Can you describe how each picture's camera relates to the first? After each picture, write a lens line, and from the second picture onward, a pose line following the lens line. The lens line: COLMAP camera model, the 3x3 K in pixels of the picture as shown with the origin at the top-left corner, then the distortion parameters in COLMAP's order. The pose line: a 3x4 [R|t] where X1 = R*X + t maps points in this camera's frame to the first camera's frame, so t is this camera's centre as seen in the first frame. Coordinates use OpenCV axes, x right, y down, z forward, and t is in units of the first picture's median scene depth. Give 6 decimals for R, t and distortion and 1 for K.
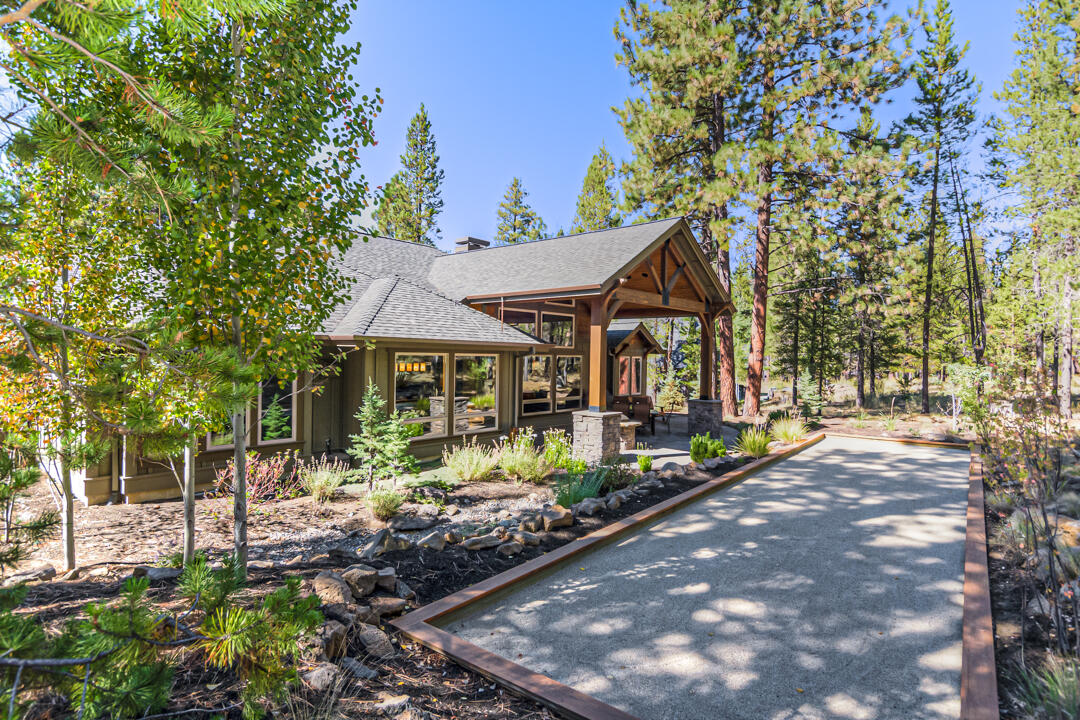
lens RADIAL K [[564.6, 0, 540.0], [0, 564.6, 360.0], [0, 0, 1]] dist [-0.000376, 0.000403]
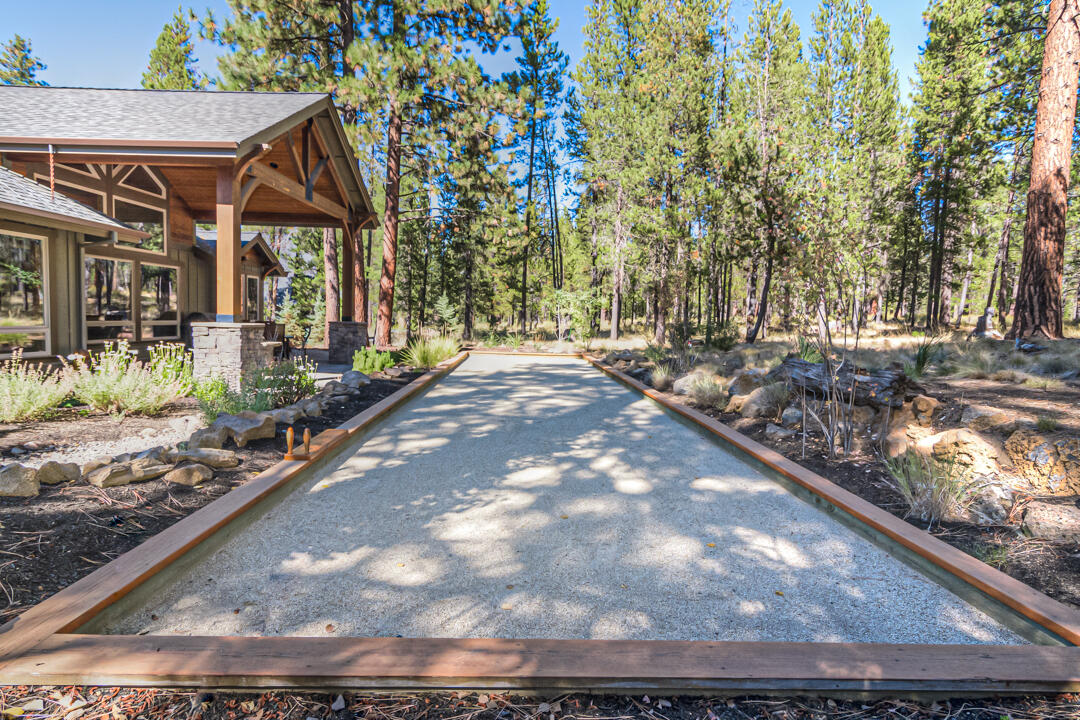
lens RADIAL K [[569.3, 0, 537.4], [0, 569.3, 357.7], [0, 0, 1]] dist [-0.002670, 0.001804]
pose [[0.771310, -0.034148, 0.635543, -0.055867], [-0.015412, 0.997265, 0.072287, 0.066975], [-0.636274, -0.065551, 0.768674, 0.137378]]
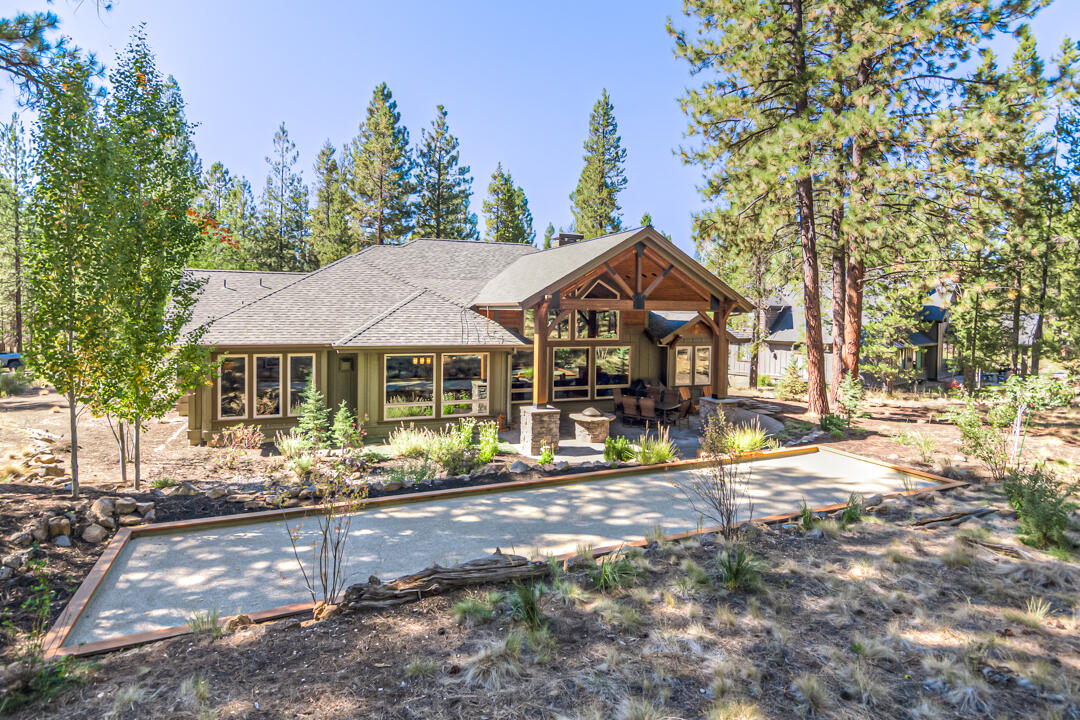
lens RADIAL K [[567.2, 0, 535.3], [0, 567.2, 323.2], [0, 0, 1]] dist [0.002050, 0.000664]
pose [[0.881644, 0.011272, -0.471780, 0.563379], [-0.004943, 0.999880, 0.014653, -0.087771], [0.471889, -0.010587, 0.881595, -0.023963]]
